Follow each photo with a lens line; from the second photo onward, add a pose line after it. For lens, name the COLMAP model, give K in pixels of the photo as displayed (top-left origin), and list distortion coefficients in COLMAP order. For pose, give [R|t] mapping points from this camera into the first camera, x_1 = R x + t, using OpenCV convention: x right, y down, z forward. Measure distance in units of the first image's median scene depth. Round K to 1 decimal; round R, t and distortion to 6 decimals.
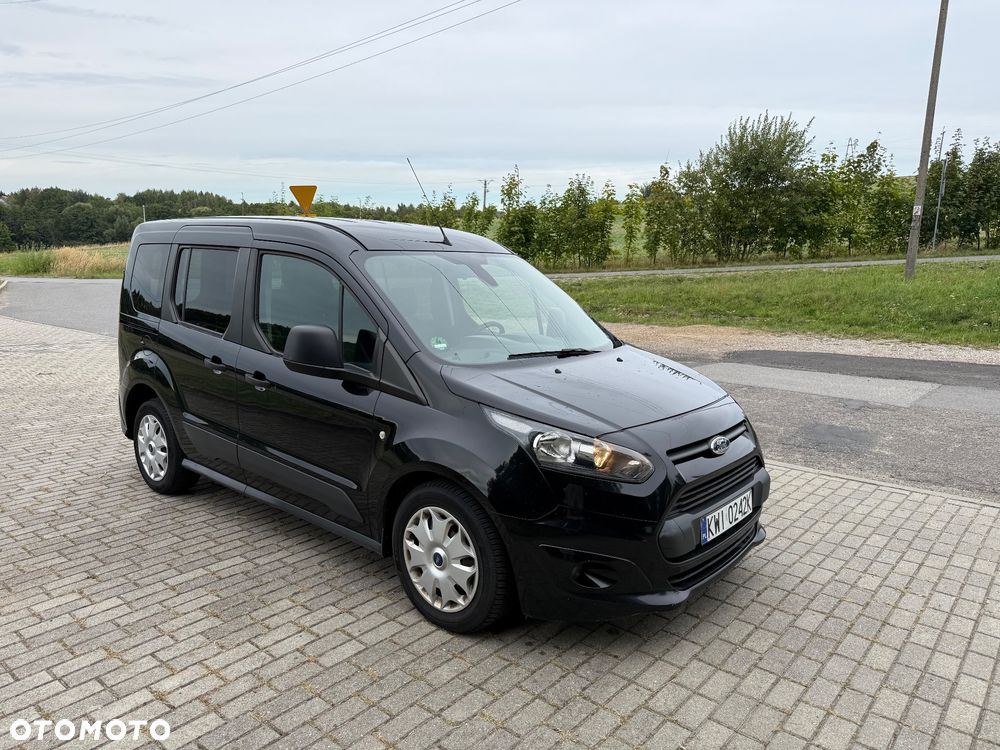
lens RADIAL K [[702.2, 0, 494.9], [0, 702.2, 377.2], [0, 0, 1]] dist [0.040932, -0.050553]
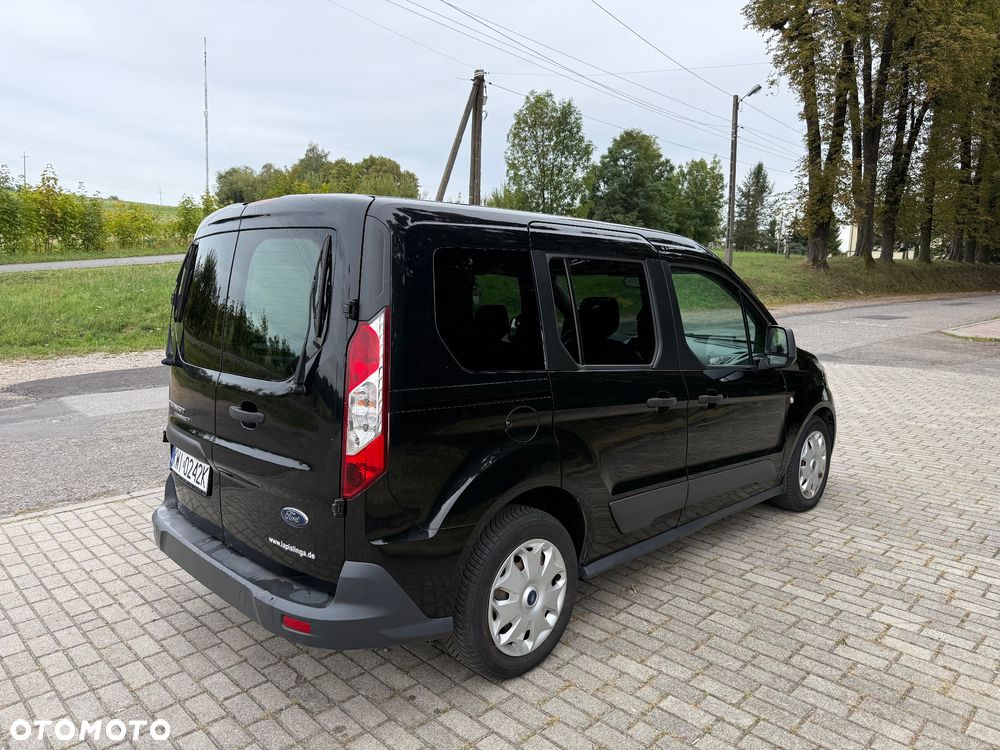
lens RADIAL K [[701.1, 0, 500.3], [0, 701.1, 387.3], [0, 0, 1]] dist [0.026428, -0.038879]
pose [[0.082330, -0.164745, 0.982894, -1.353256], [0.169604, 0.974172, 0.149077, -0.210280], [-0.982067, 0.154429, 0.108145, 1.232147]]
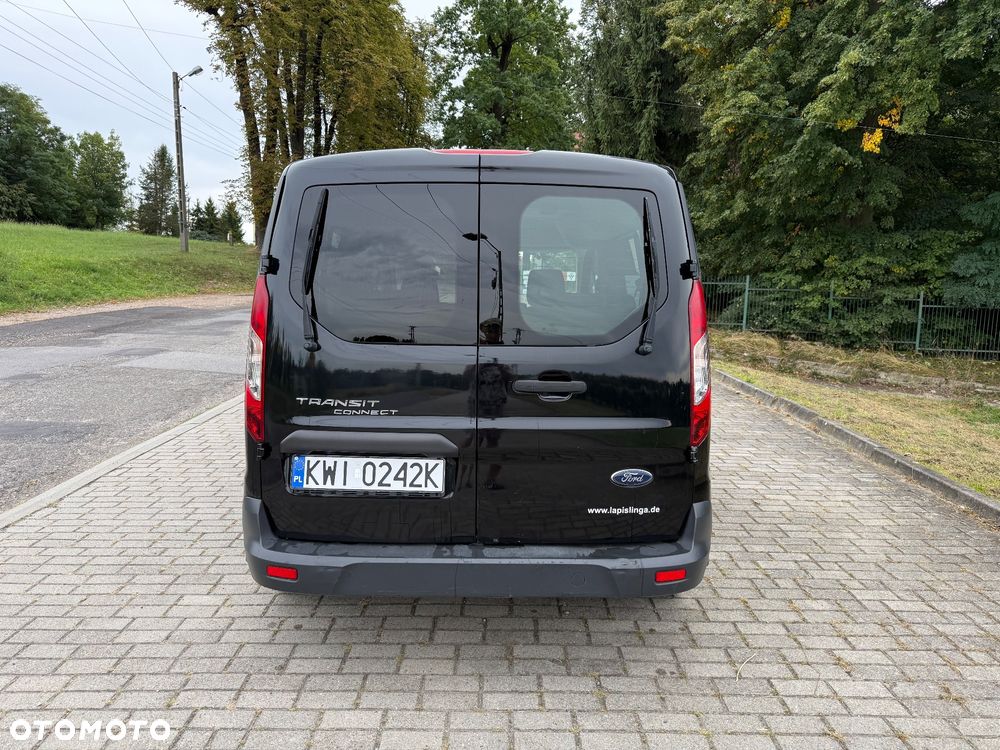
lens RADIAL K [[702.2, 0, 494.9], [0, 702.2, 377.2], [0, 0, 1]] dist [0.040932, -0.050553]
pose [[-0.656966, -0.132544, 0.742178, -1.131621], [0.108024, 0.957718, 0.266658, -0.307852], [-0.746141, 0.255358, -0.614870, 2.001298]]
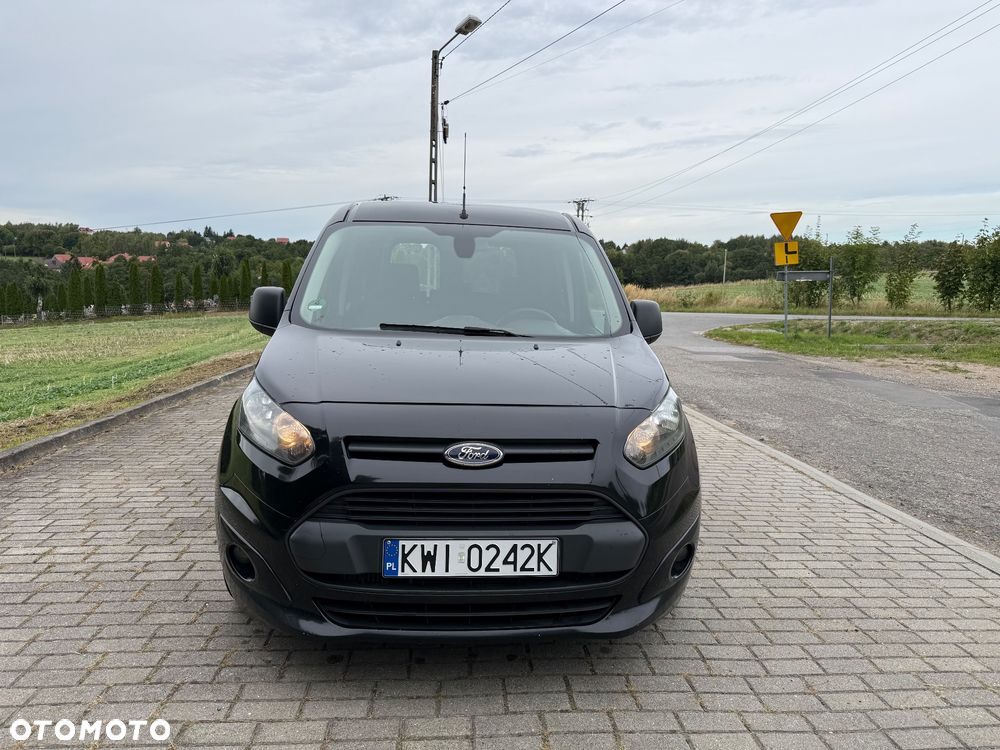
lens RADIAL K [[702.2, 0, 494.9], [0, 702.2, 377.2], [0, 0, 1]] dist [0.040932, -0.050553]
pose [[0.710665, 0.096682, -0.696856, 0.693317], [-0.138104, 0.990412, -0.003431, 0.016869], [0.689843, 0.098676, 0.717203, 0.431141]]
